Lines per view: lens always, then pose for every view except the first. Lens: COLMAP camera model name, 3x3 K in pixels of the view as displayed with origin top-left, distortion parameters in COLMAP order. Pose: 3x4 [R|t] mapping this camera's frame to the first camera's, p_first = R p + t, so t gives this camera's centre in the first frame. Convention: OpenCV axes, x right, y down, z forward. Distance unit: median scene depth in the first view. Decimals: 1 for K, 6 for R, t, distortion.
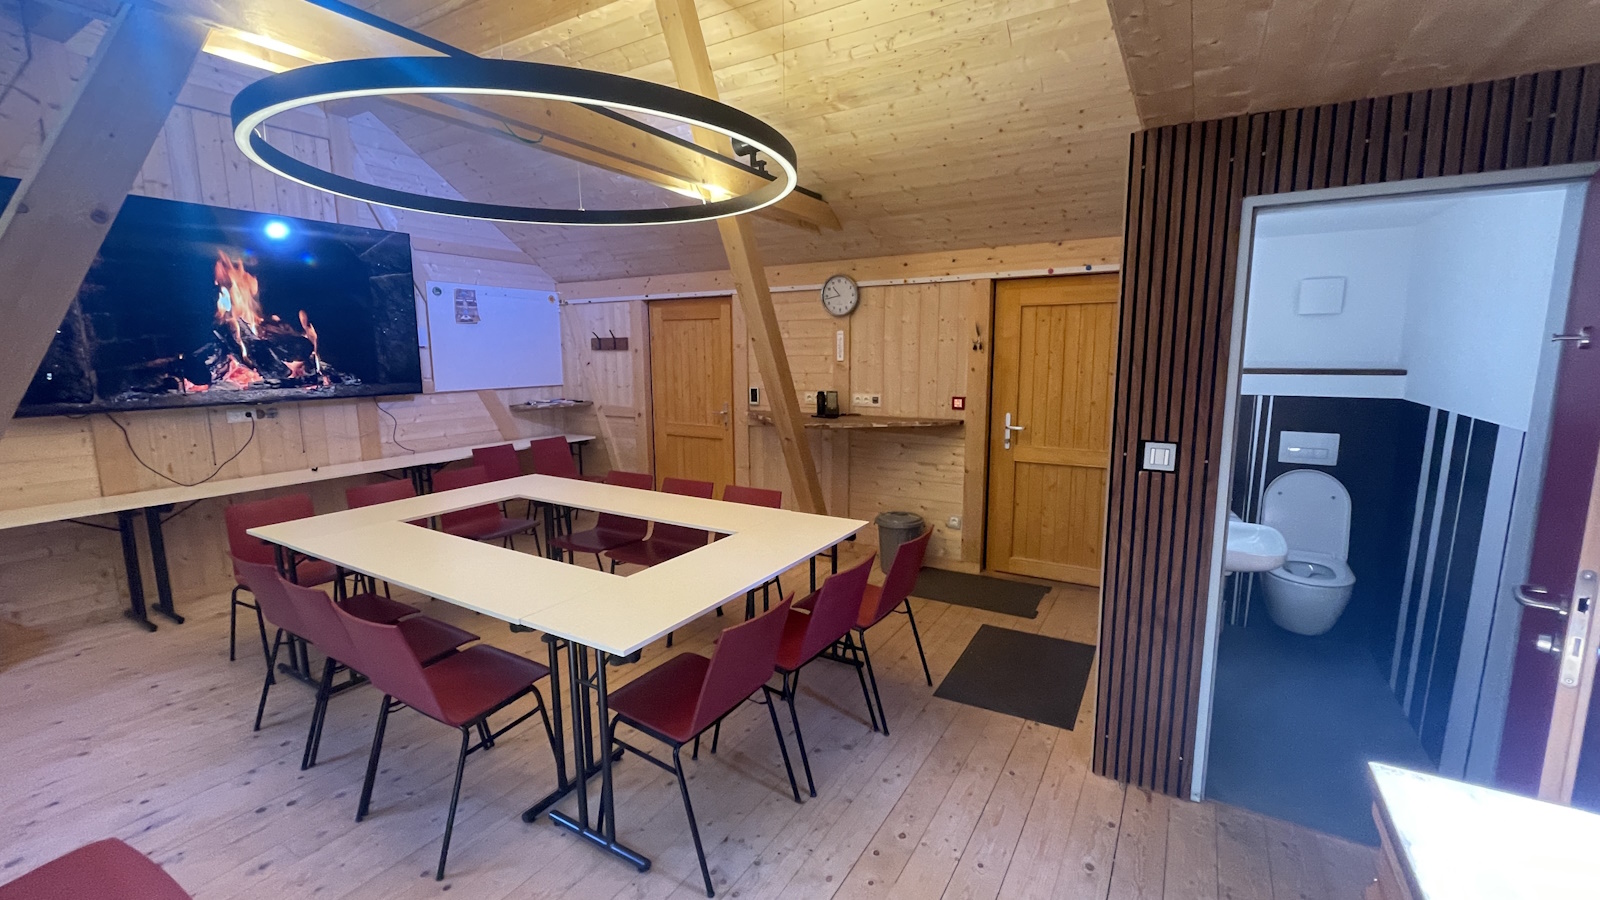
lens RADIAL K [[666.7, 0, 800.0], [0, 666.7, 450.0], [0, 0, 1]] dist [0.000499, 0.000165]
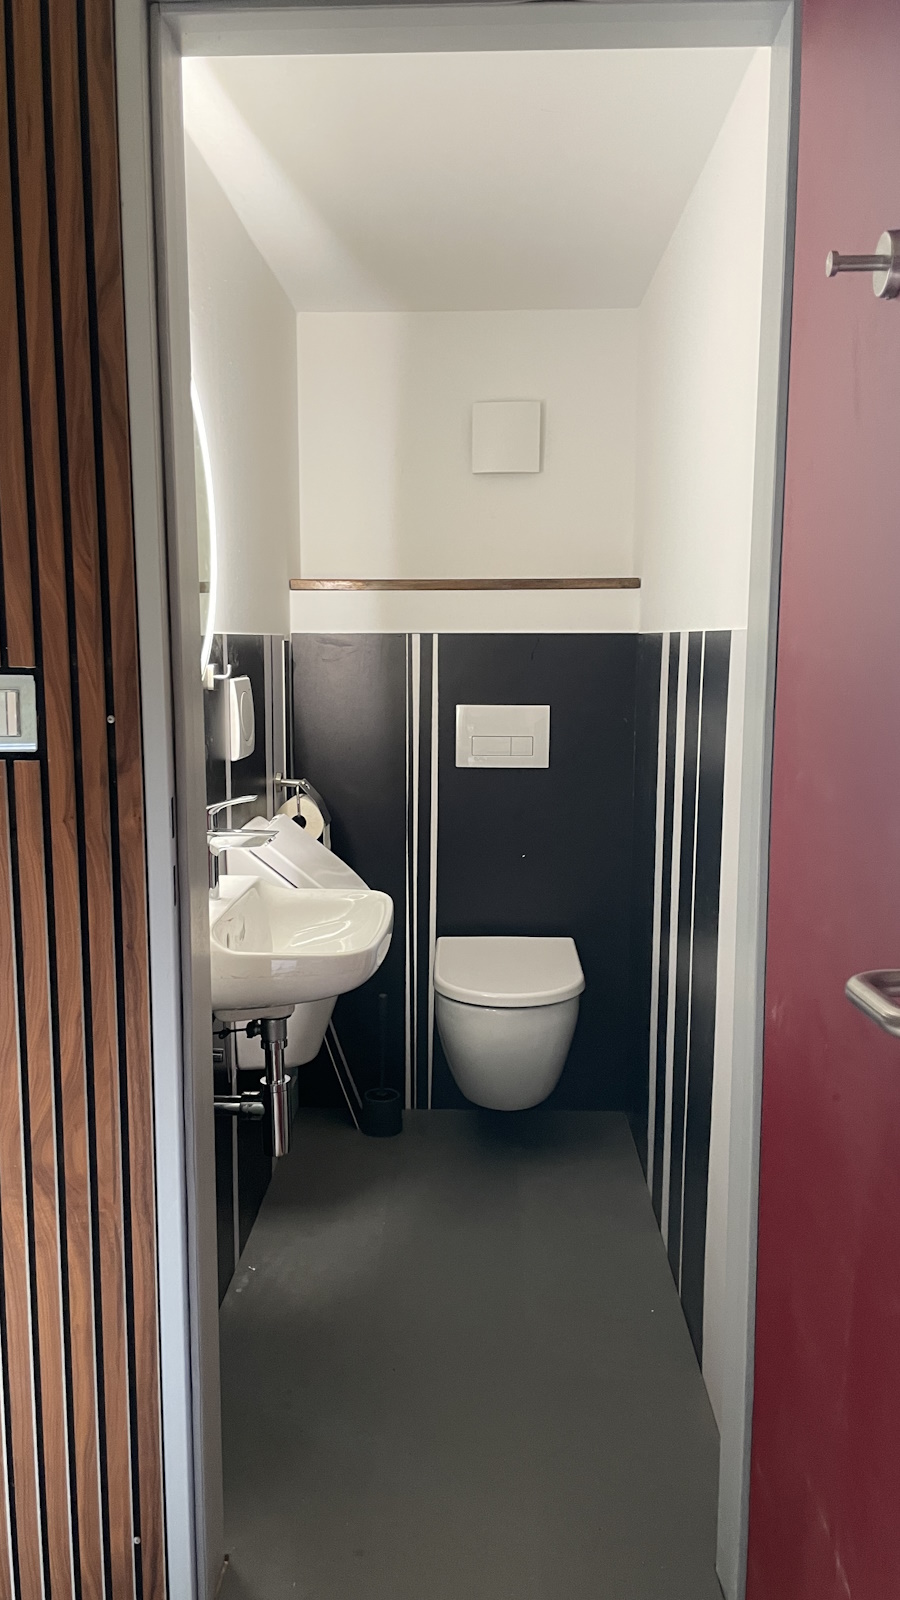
lens RADIAL K [[1208.0, 0, 450.0], [0, 1208.0, 800.0], [0, 0, 1]] dist [0.000273, 0.000788]
pose [[0.878573, -0.052045, 0.474764, 0.299290], [0.062936, 0.997993, -0.007062, 0.049822], [-0.473444, 0.036084, 0.880085, 0.225291]]
